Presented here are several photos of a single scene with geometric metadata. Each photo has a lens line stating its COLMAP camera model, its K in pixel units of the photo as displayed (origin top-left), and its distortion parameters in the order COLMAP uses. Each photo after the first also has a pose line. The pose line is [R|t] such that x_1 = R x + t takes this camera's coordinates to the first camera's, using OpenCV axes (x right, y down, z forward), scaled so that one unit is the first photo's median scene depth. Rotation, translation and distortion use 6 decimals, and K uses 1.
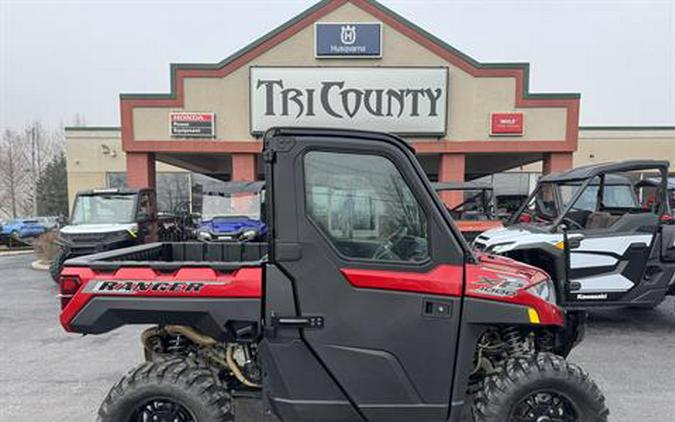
lens RADIAL K [[484.1, 0, 320.9], [0, 484.1, 255.2], [0, 0, 1]] dist [0.008373, -0.004490]
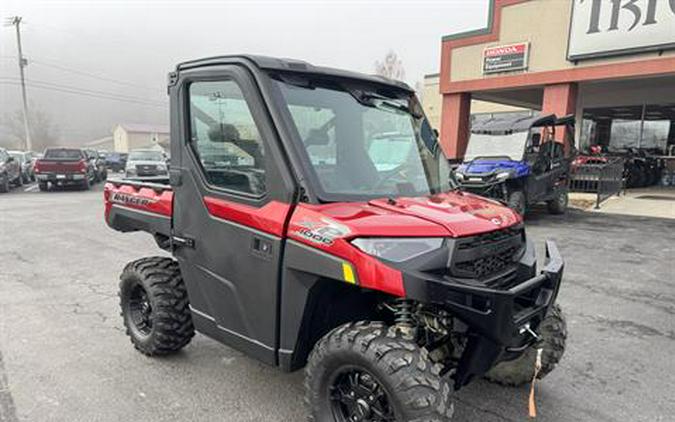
lens RADIAL K [[481.9, 0, 321.7], [0, 481.9, 244.2], [0, 0, 1]] dist [0.004977, -0.003080]
pose [[0.695709, 0.132375, -0.706021, 0.201233], [-0.065745, 0.990482, 0.120925, -0.003259], [0.715309, -0.037711, 0.697790, 0.086847]]
